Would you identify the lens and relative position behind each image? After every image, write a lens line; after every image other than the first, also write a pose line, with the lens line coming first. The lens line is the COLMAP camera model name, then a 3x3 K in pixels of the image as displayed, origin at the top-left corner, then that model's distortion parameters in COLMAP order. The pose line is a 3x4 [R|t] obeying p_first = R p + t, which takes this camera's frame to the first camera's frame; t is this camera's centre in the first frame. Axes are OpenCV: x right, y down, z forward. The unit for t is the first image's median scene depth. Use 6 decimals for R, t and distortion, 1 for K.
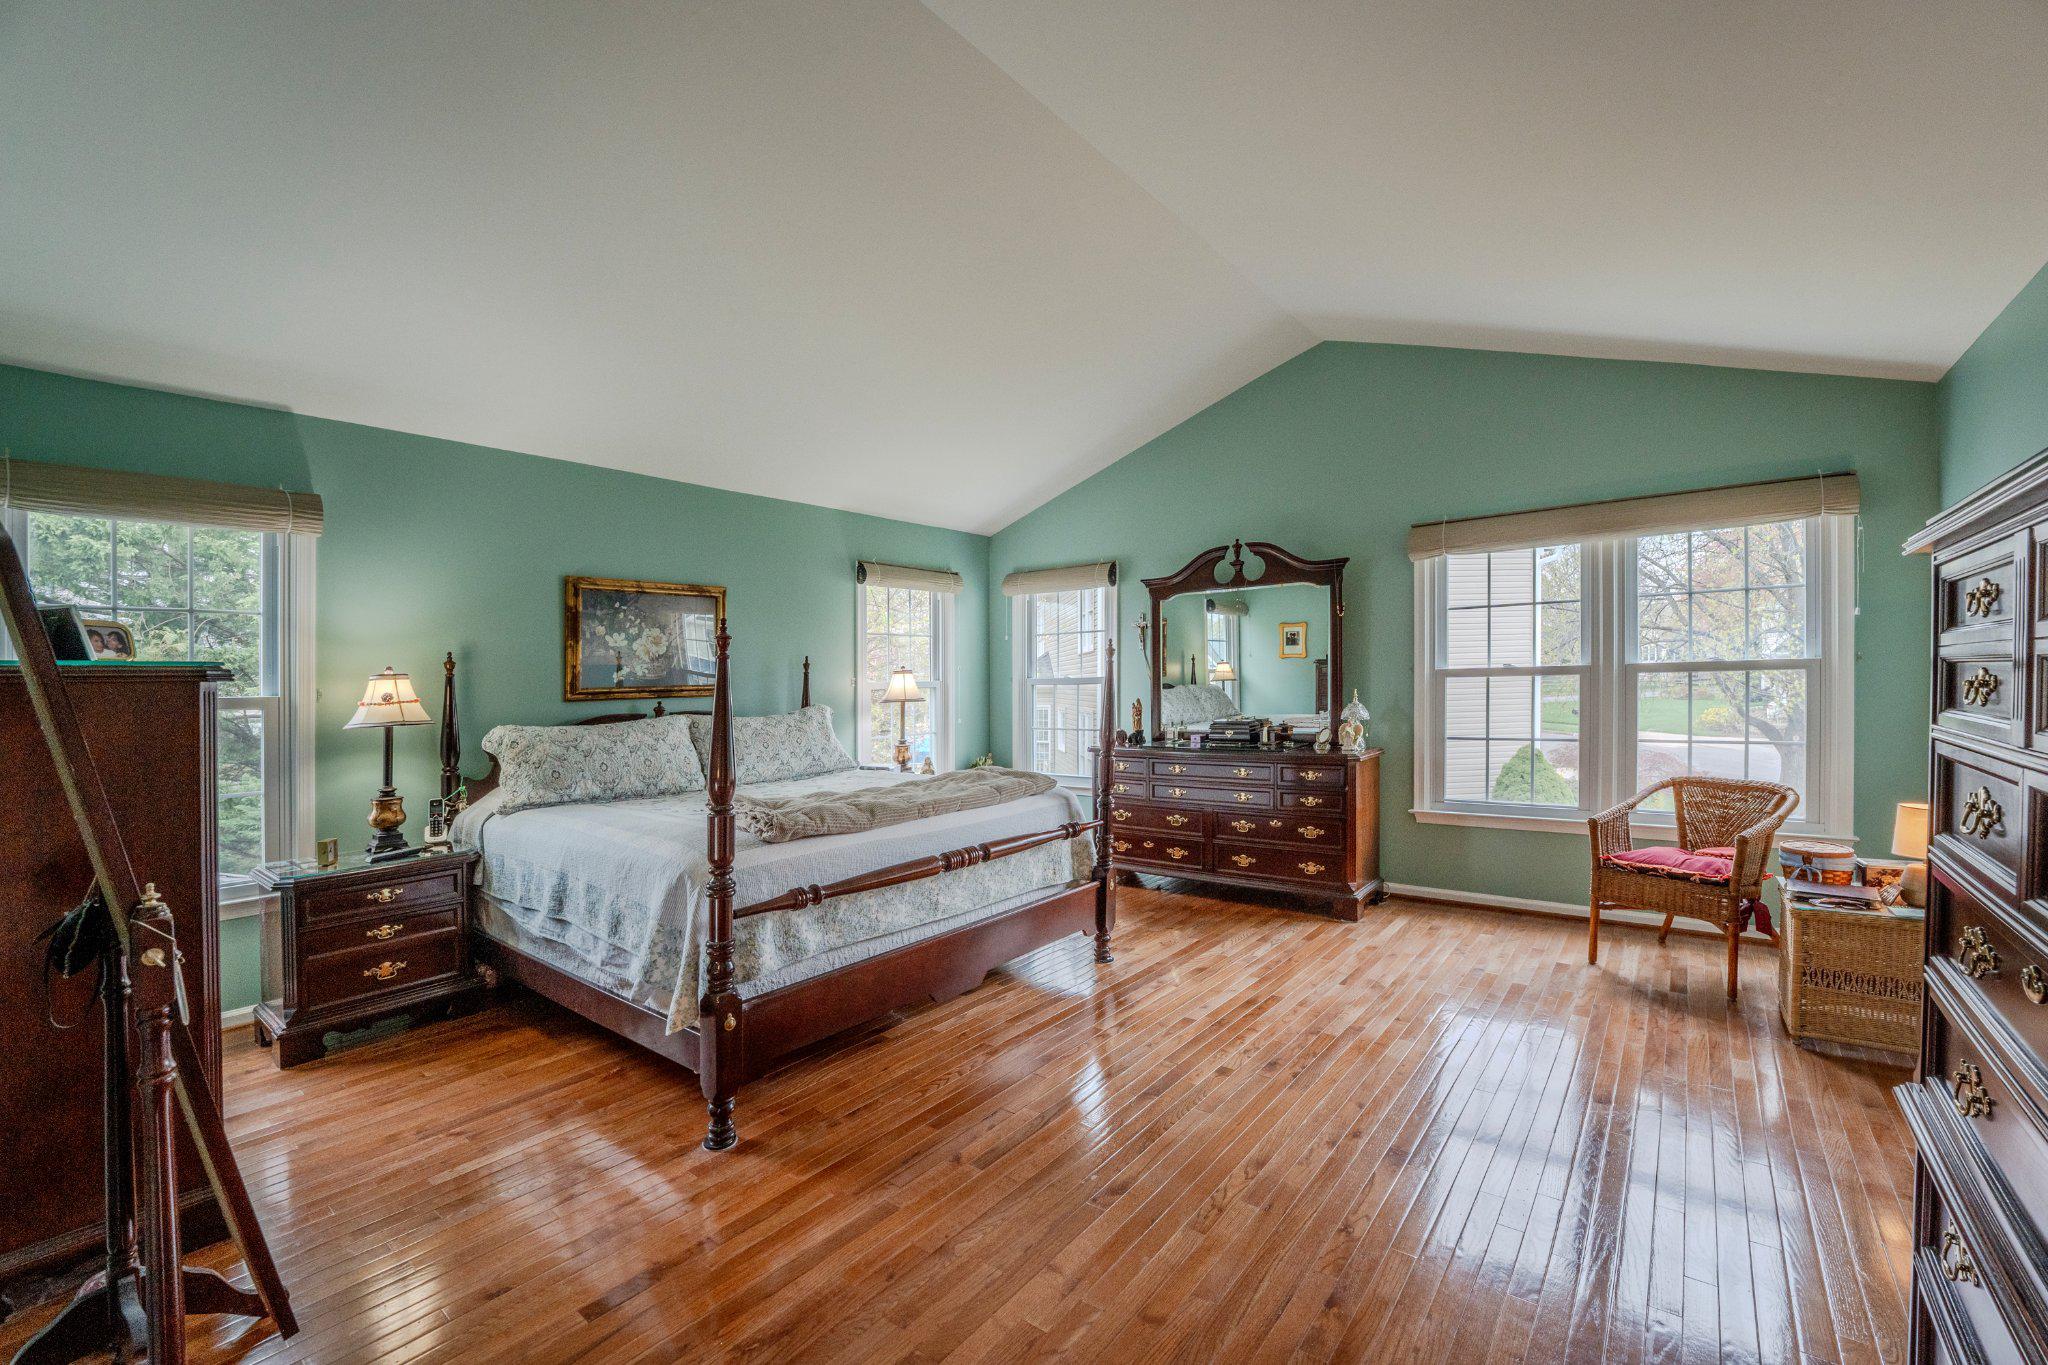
lens RADIAL K [[824.1, 0, 1012.3], [0, 824.1, 684.5], [0, 0, 1]] dist [-0.028037, -0.000041]
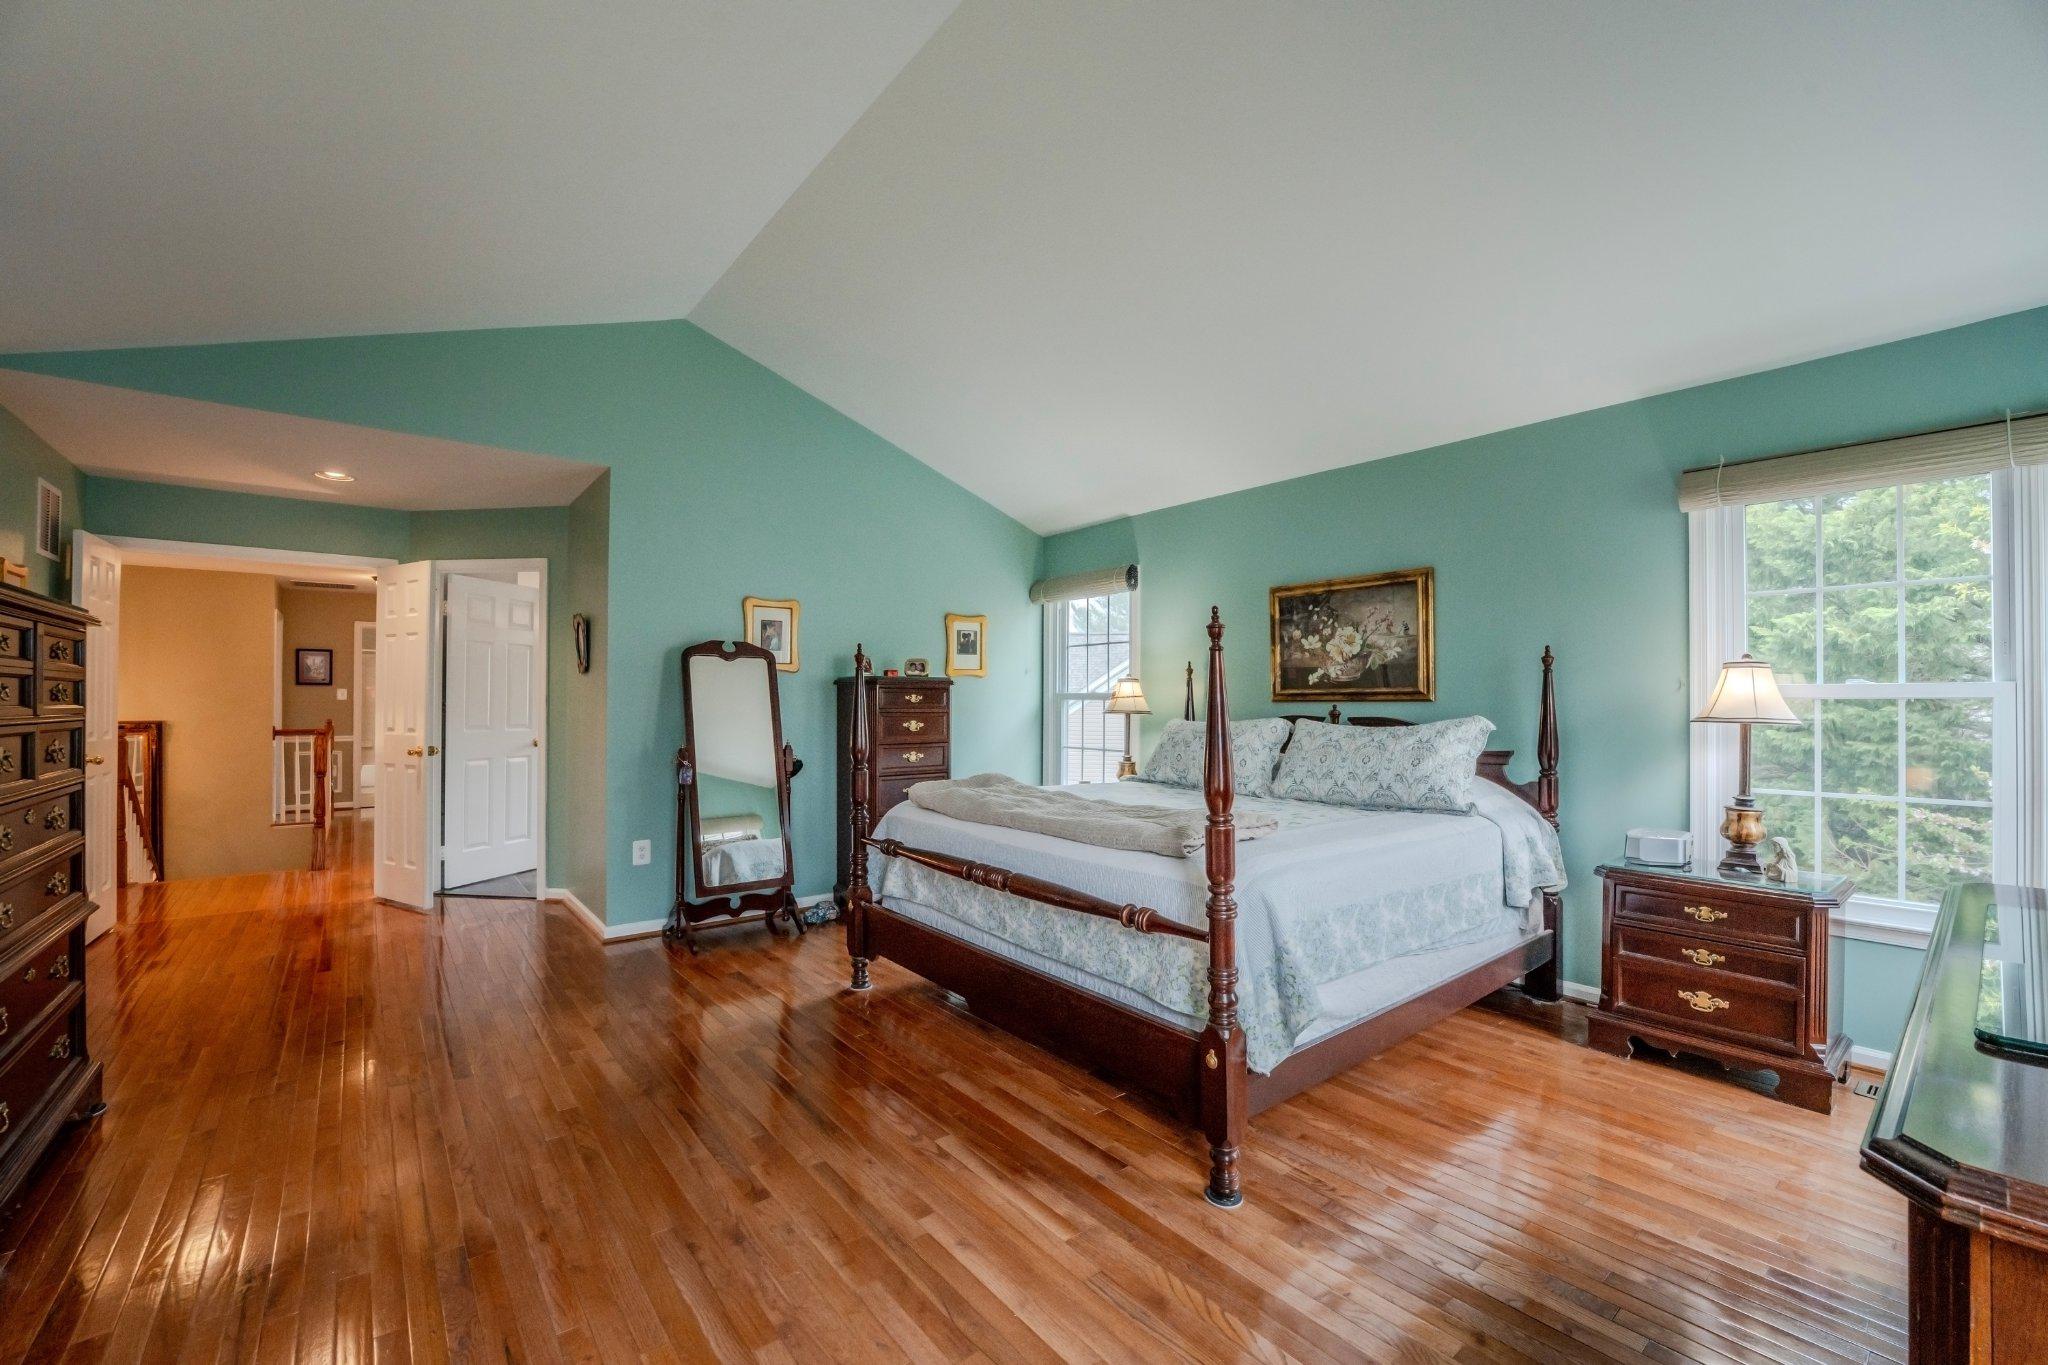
lens RADIAL K [[824.1, 0, 1012.3], [0, 824.1, 684.5], [0, 0, 1]] dist [-0.028037, -0.000041]
pose [[-0.200841, 0.004985, -0.979611, 0.583285], [-0.000402, 0.999987, 0.005171, -0.007307], [0.979624, 0.001432, -0.200836, 0.842598]]
